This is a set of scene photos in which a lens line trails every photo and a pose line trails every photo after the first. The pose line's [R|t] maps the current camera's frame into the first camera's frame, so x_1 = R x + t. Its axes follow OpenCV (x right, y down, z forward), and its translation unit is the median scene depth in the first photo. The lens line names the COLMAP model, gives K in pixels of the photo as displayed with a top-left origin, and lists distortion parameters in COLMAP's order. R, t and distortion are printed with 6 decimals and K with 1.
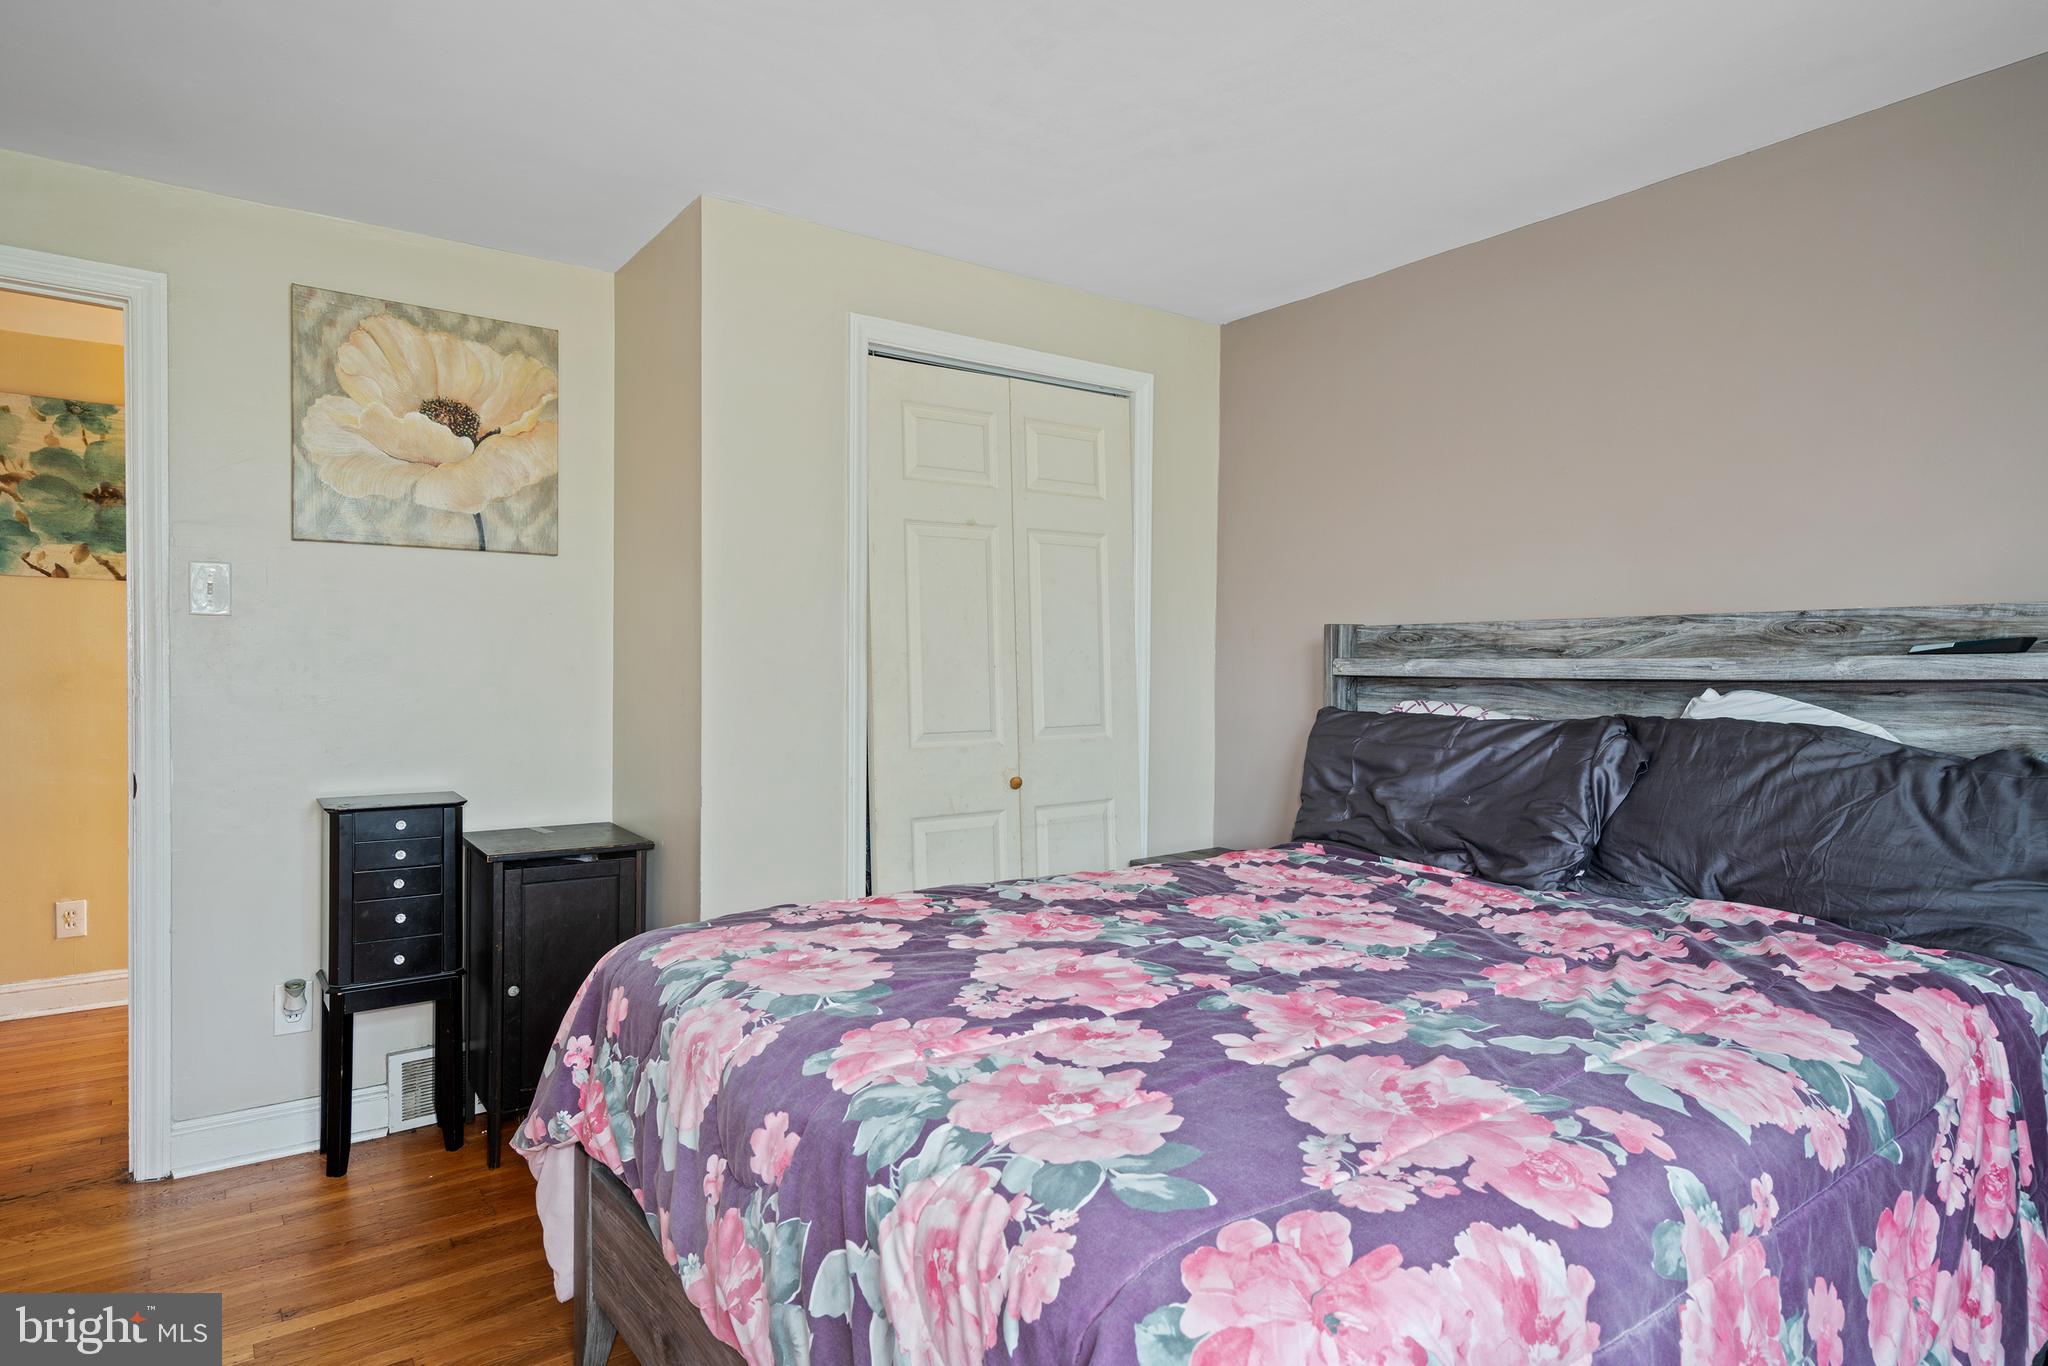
lens RADIAL K [[1145.3, 0, 1020.9], [0, 1145.3, 668.3], [0, 0, 1]] dist [0.000666, 0.002354]
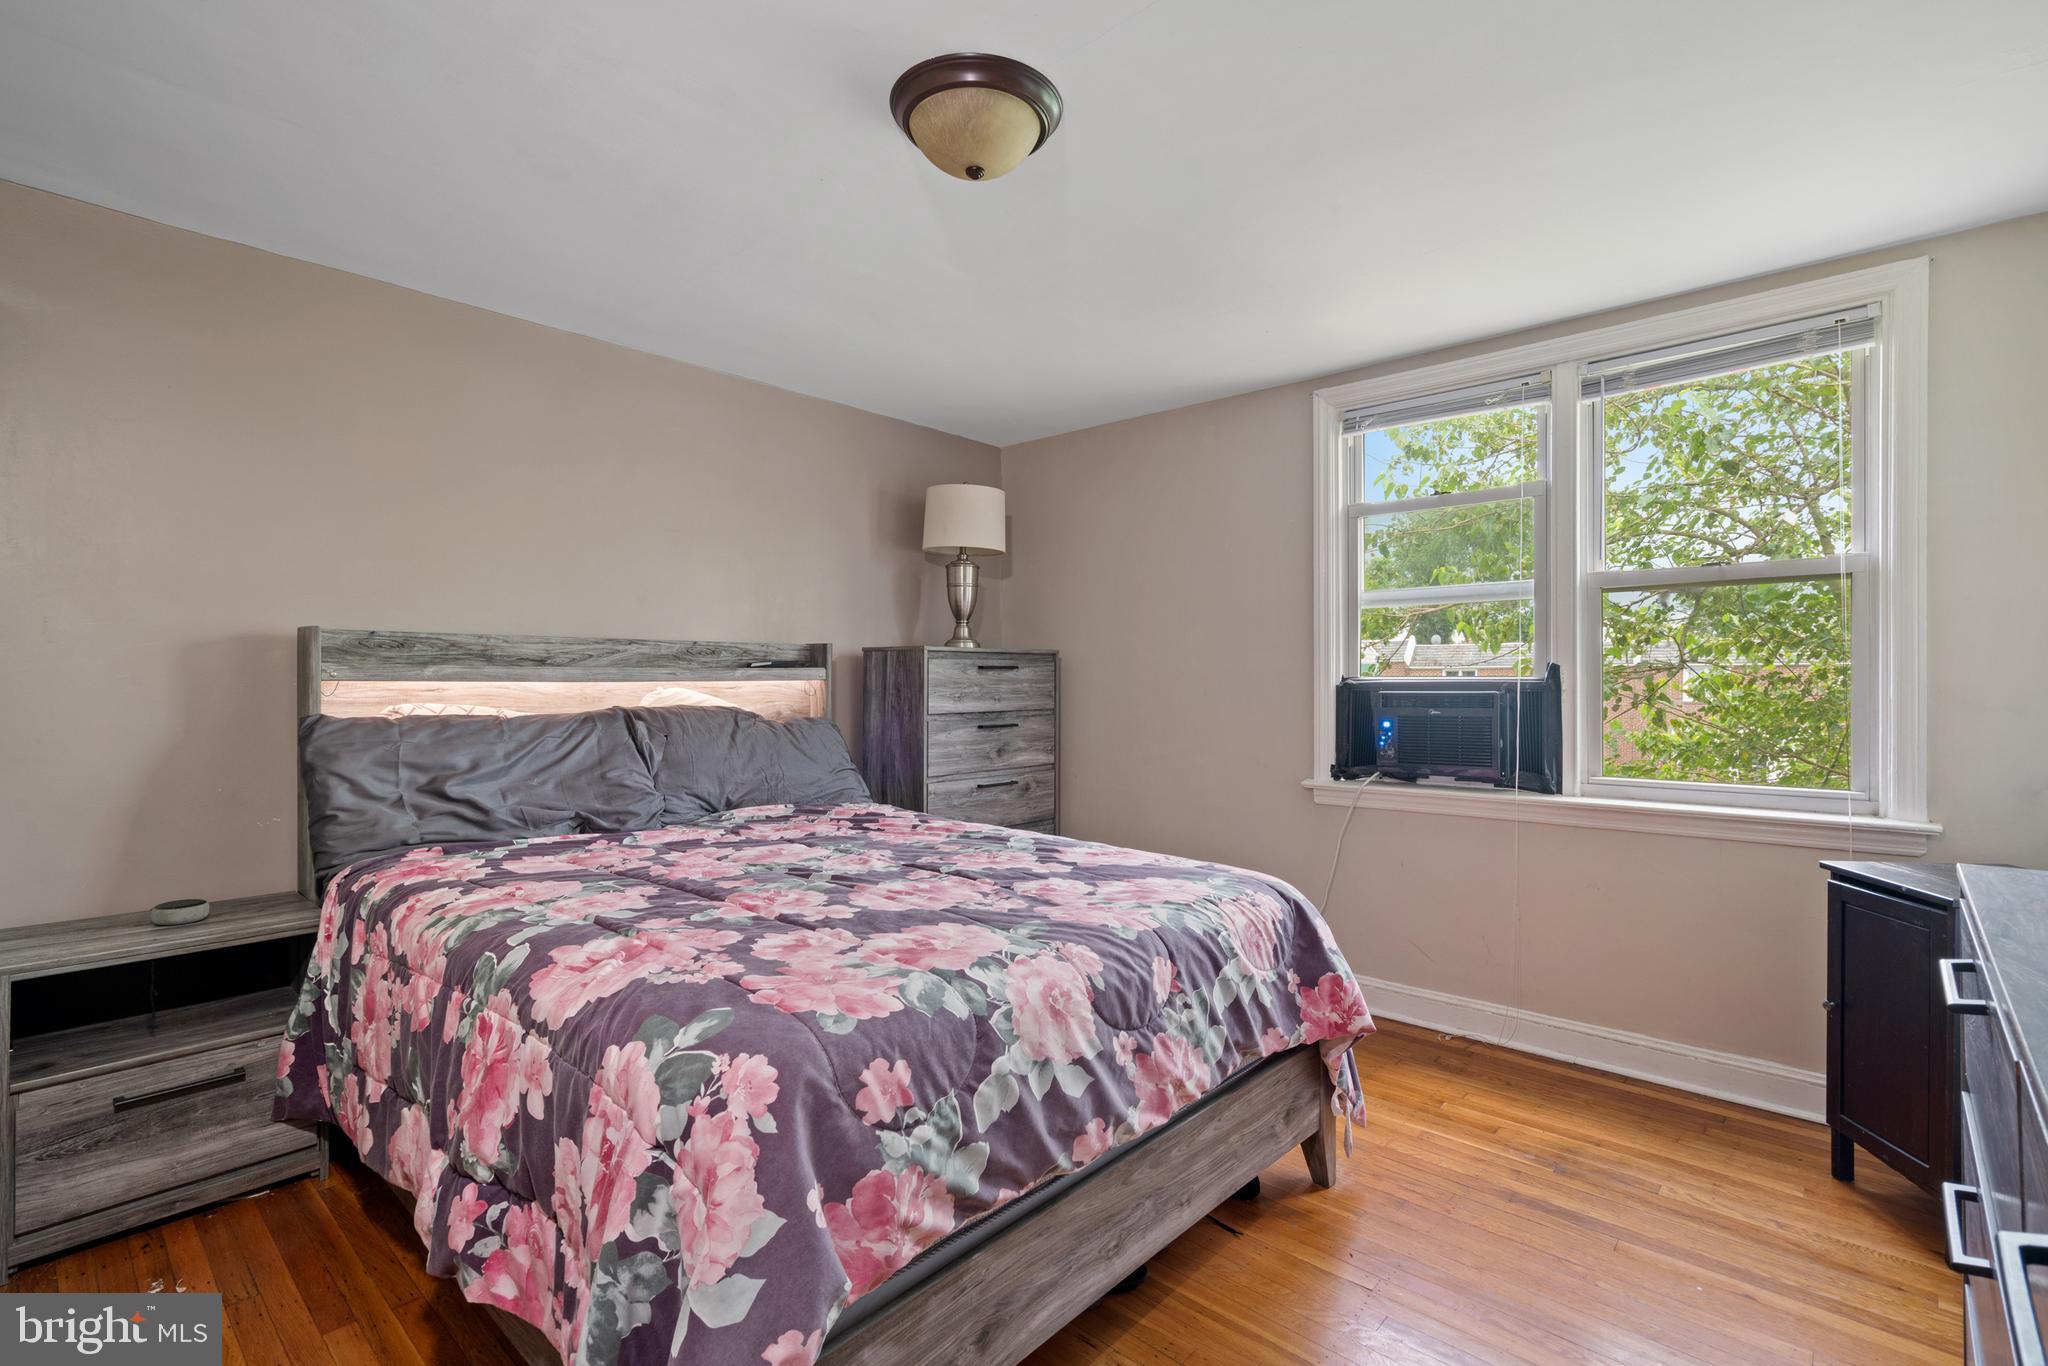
lens RADIAL K [[919.1, 0, 1020.7], [0, 919.1, 683.9], [0, 0, 1]] dist [0.000905, -0.001000]
pose [[-0.219420, -0.008052, 0.975597, -0.484163], [0.000787, 0.999964, 0.008430, 0.003059], [-0.975630, 0.002618, -0.219406, 0.455564]]
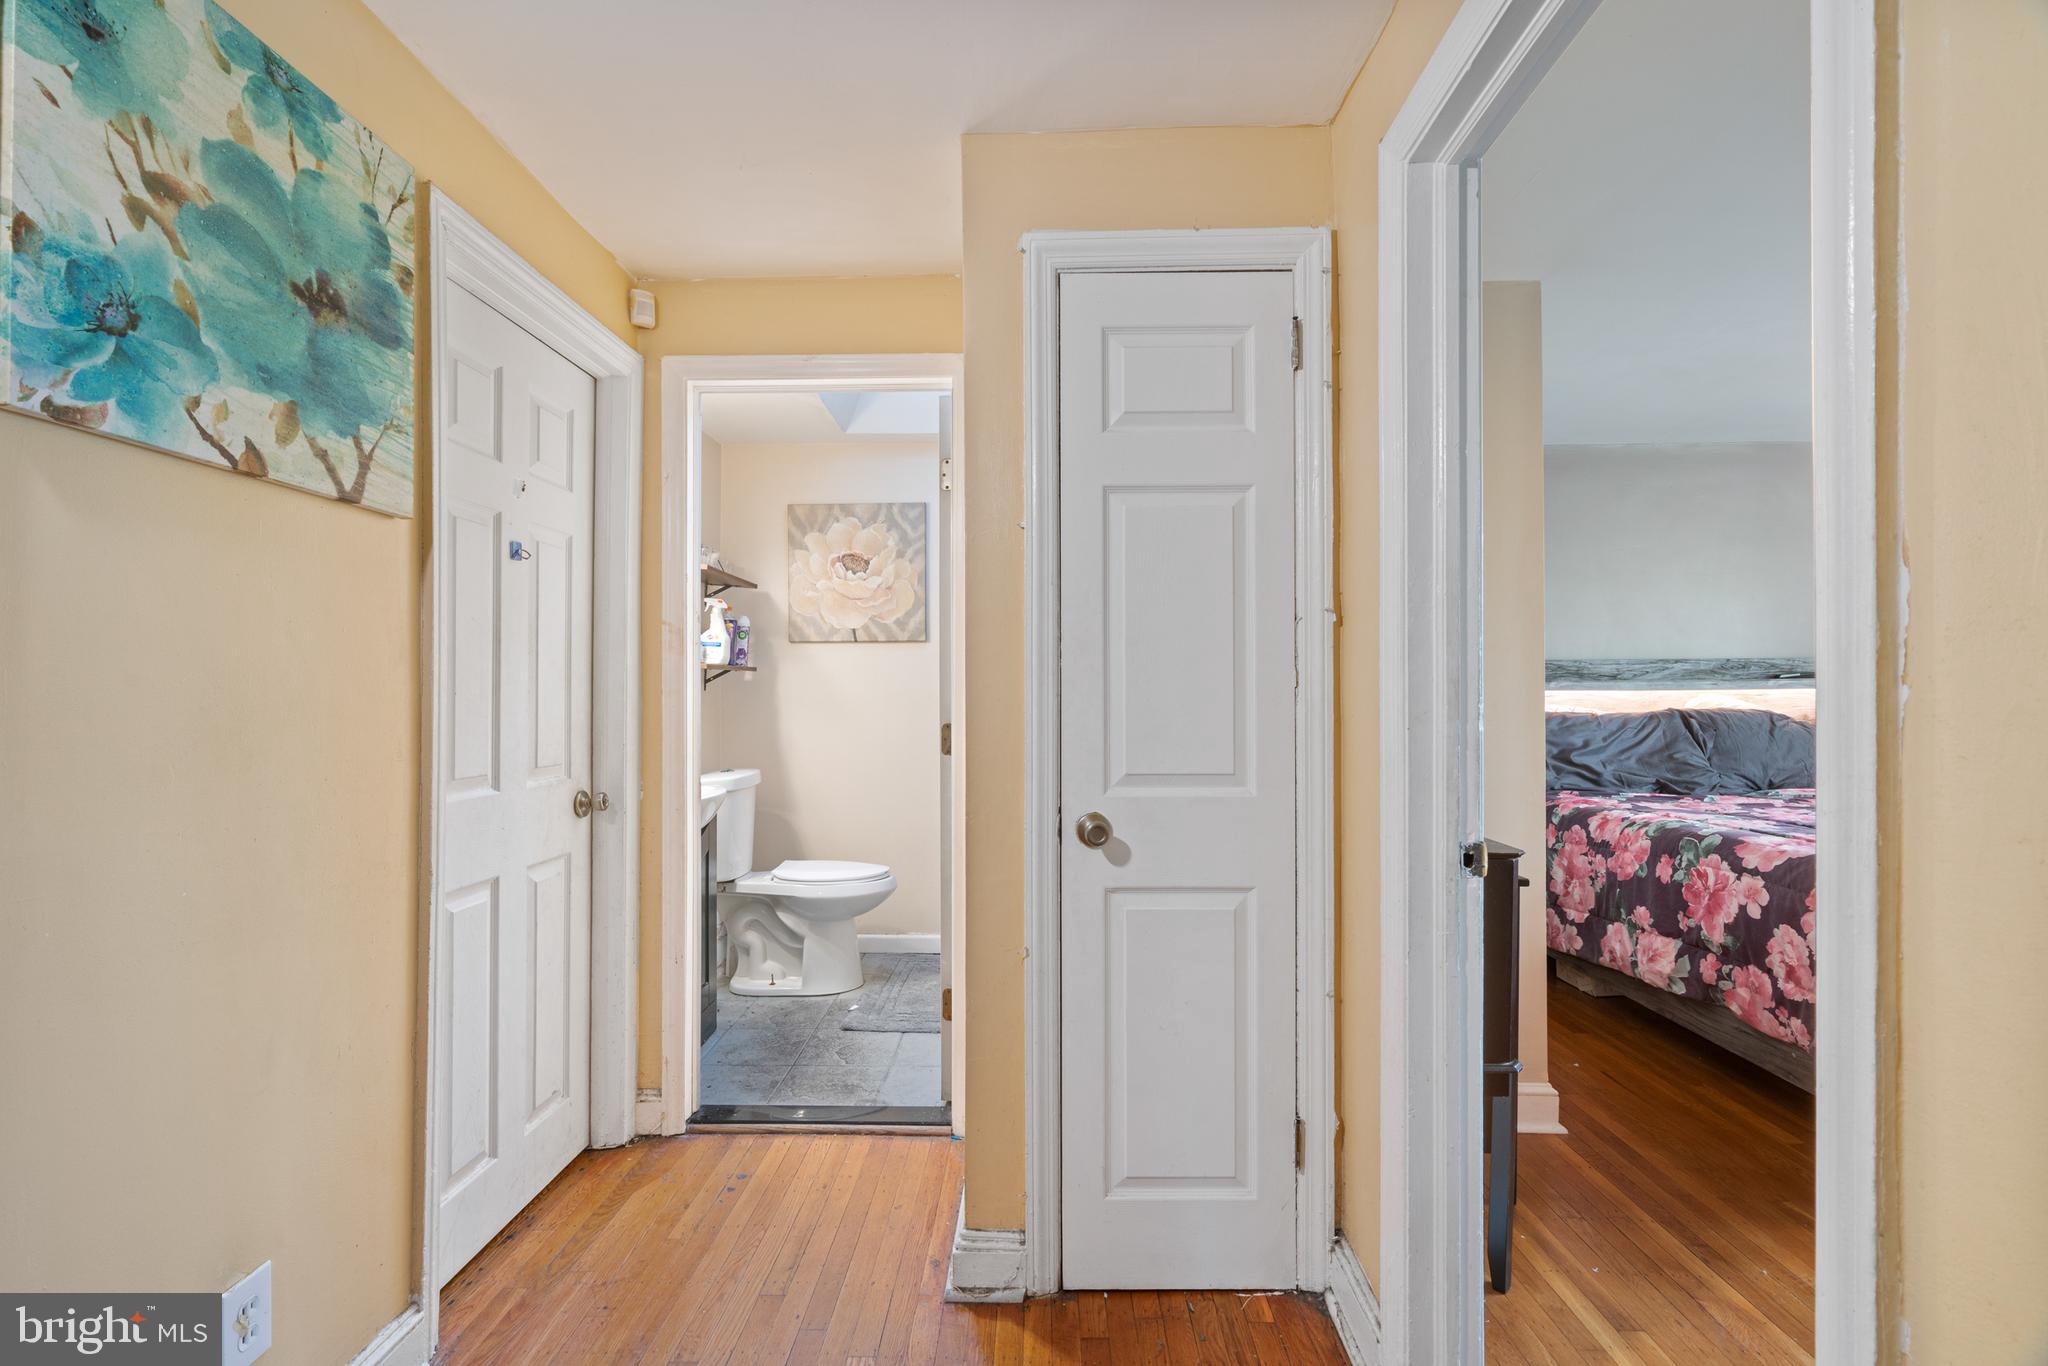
lens RADIAL K [[919.1, 0, 1028.6], [0, 919.1, 689.5], [0, 0, 1]] dist [0.000905, -0.001000]
pose [[0.584013, -0.005215, 0.811728, -0.953001], [0.009081, 0.999959, -0.000109, -0.000212], [-0.811694, 0.007435, 0.584036, 0.595225]]
